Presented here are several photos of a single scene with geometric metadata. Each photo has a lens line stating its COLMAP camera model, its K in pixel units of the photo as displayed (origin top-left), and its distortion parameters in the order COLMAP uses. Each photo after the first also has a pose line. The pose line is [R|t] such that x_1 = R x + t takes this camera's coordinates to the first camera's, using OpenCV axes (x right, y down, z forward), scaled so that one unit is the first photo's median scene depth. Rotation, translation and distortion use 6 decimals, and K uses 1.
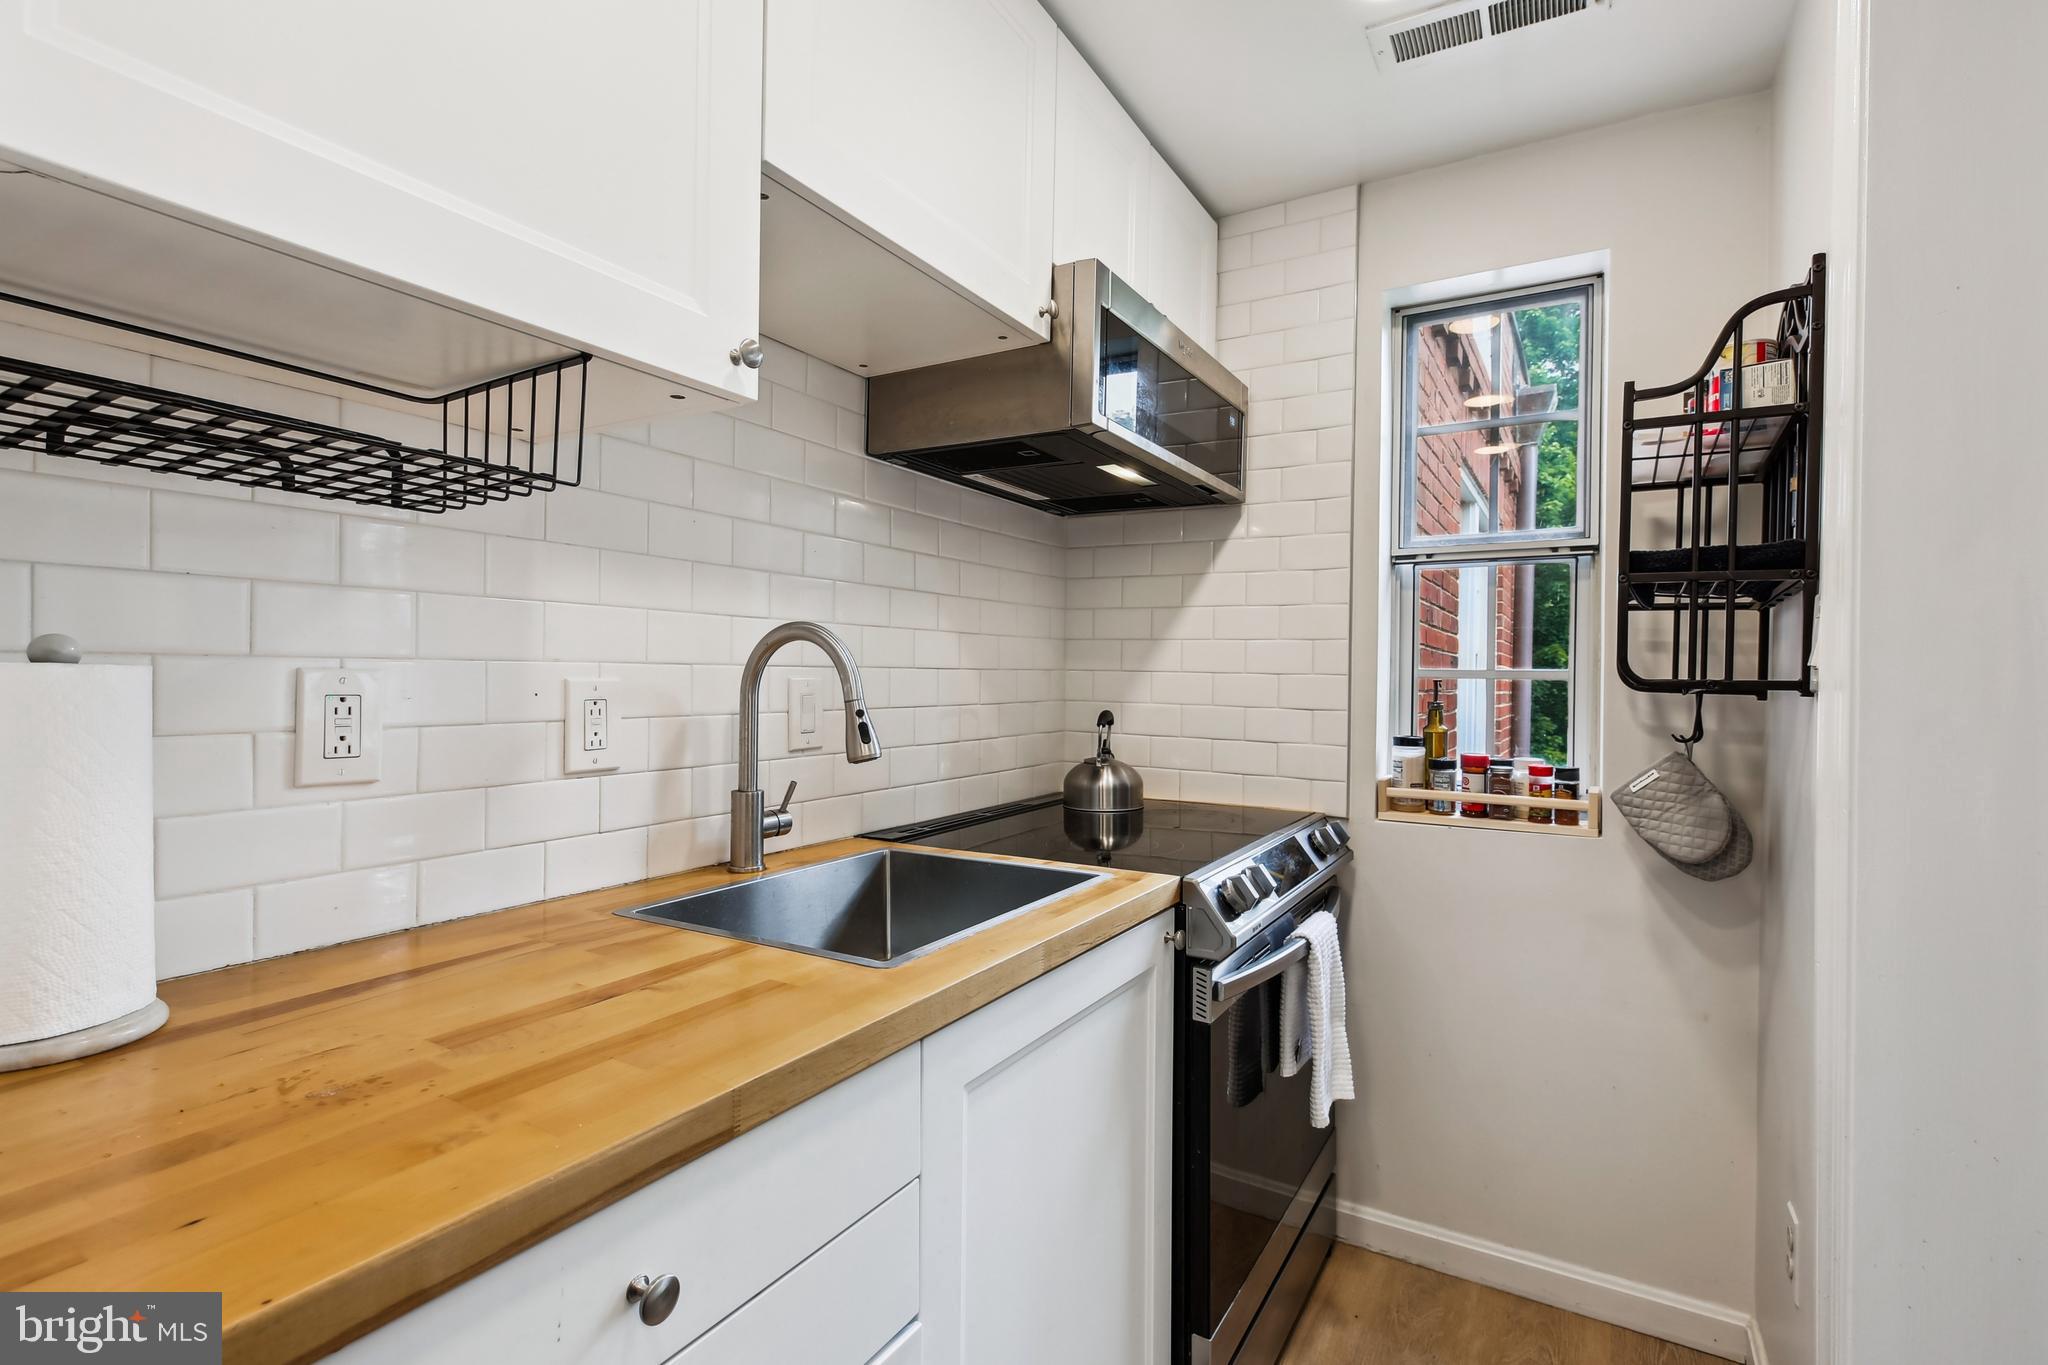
lens RADIAL K [[949.9, 0, 1022.4], [0, 949.9, 686.4], [0, 0, 1]] dist [0.010380, 0.000004]
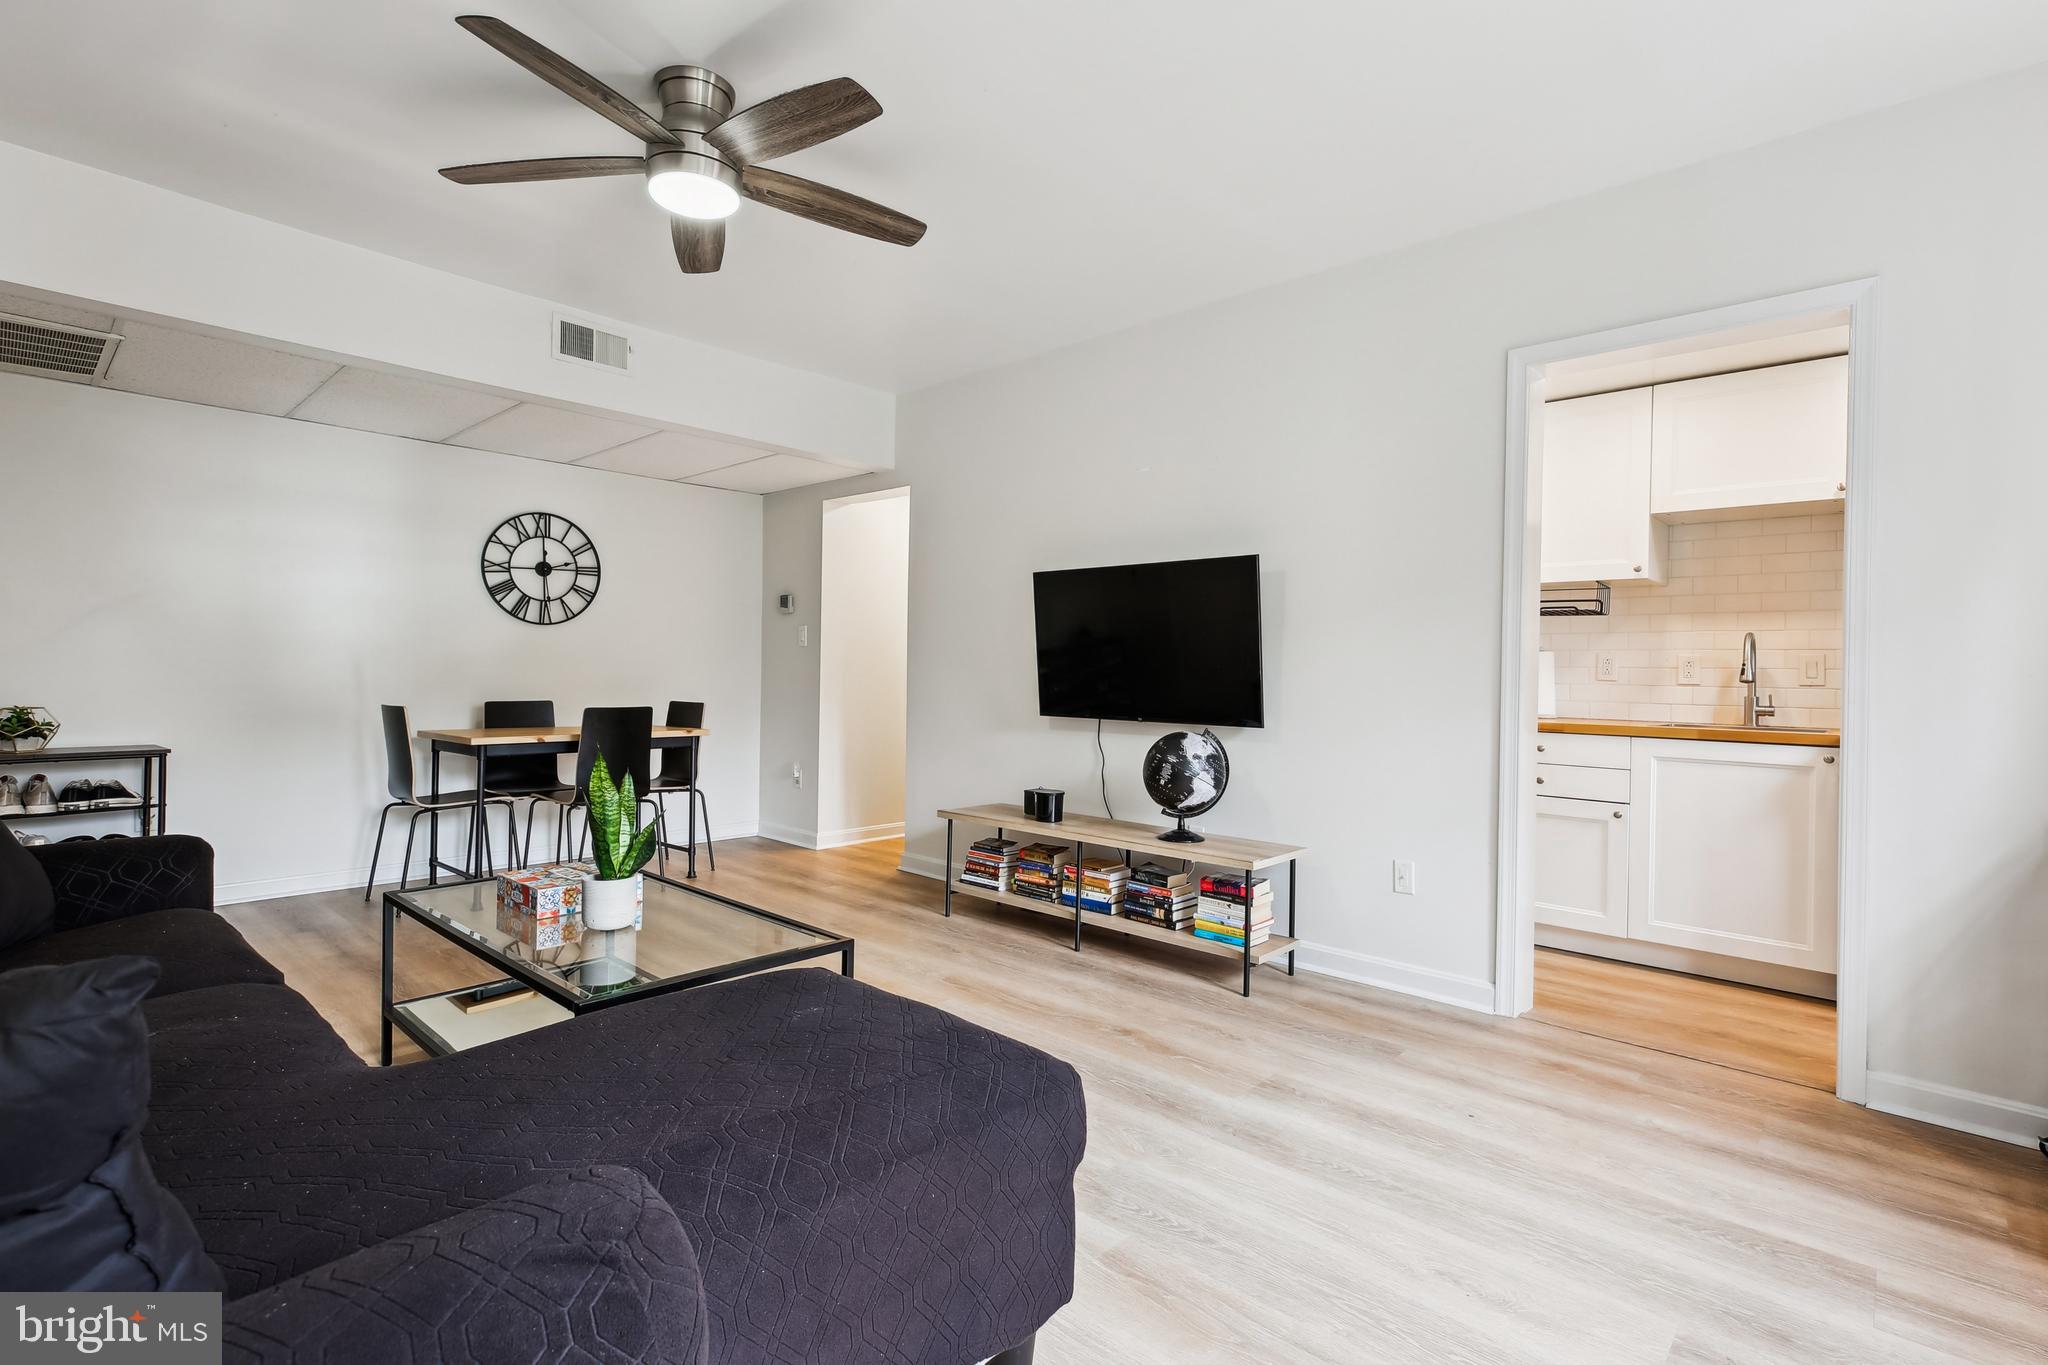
lens RADIAL K [[953.1, 0, 1027.0], [0, 953.1, 670.2], [0, 0, 1]] dist [0.003621, -0.000155]
pose [[-0.209690, -0.018029, -0.977602, 2.569495], [-0.032116, 0.999417, -0.011542, 0.123685], [0.977240, 0.028977, -0.210147, -0.389476]]
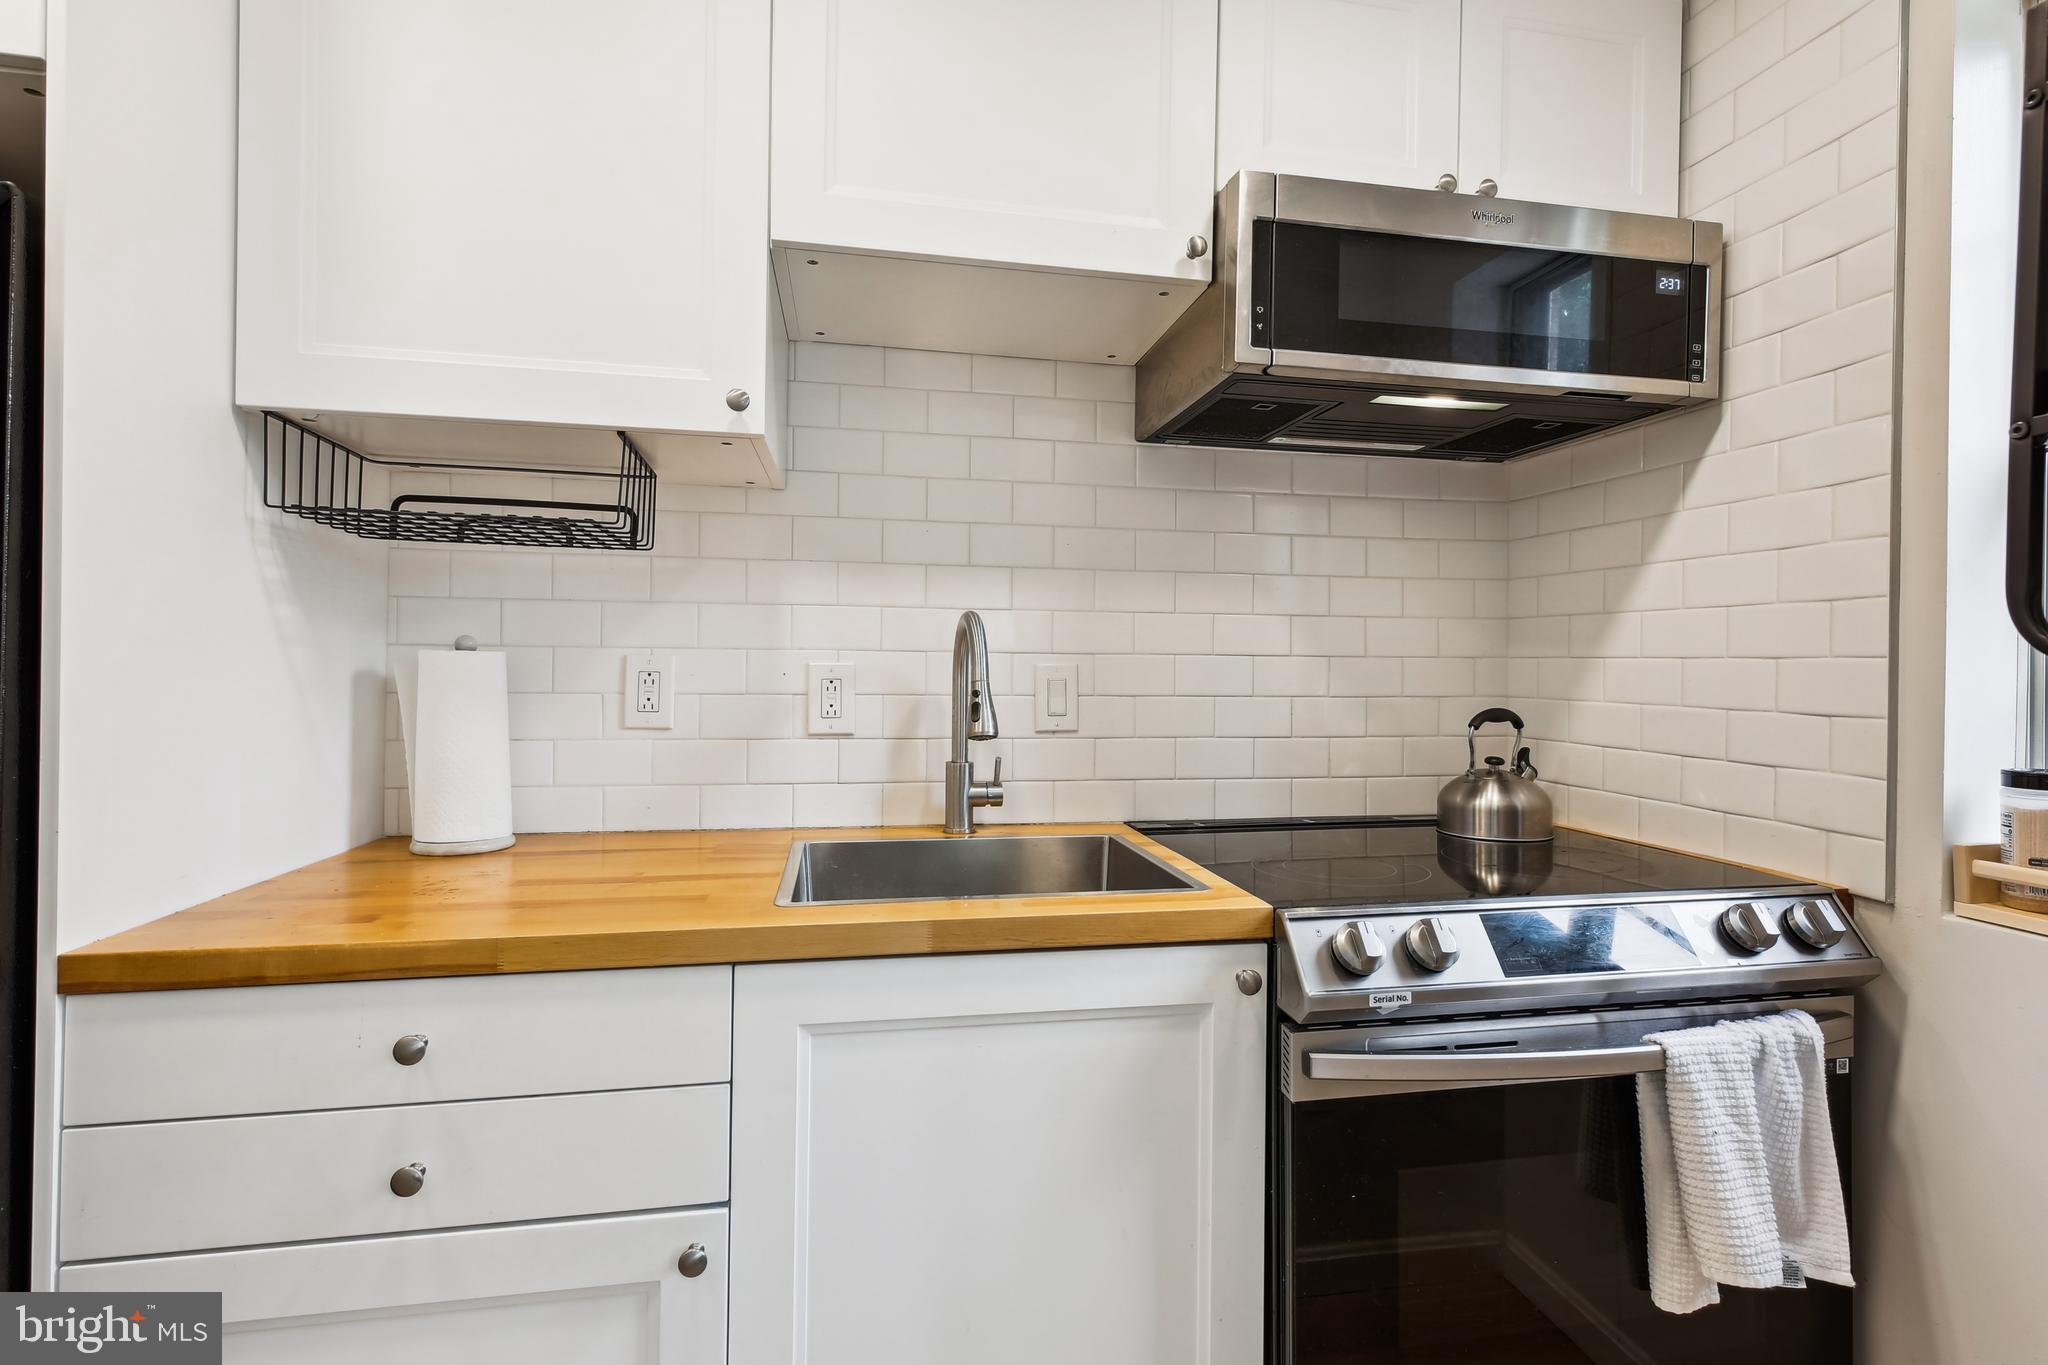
lens RADIAL K [[953.1, 0, 1027.0], [0, 953.1, 670.2], [0, 0, 1]] dist [0.003621, -0.000155]
pose [[0.661086, -0.002634, -0.750305, 0.580281], [-0.012043, 0.999828, -0.014121, 0.014177], [0.750213, 0.018371, 0.660941, 0.289480]]
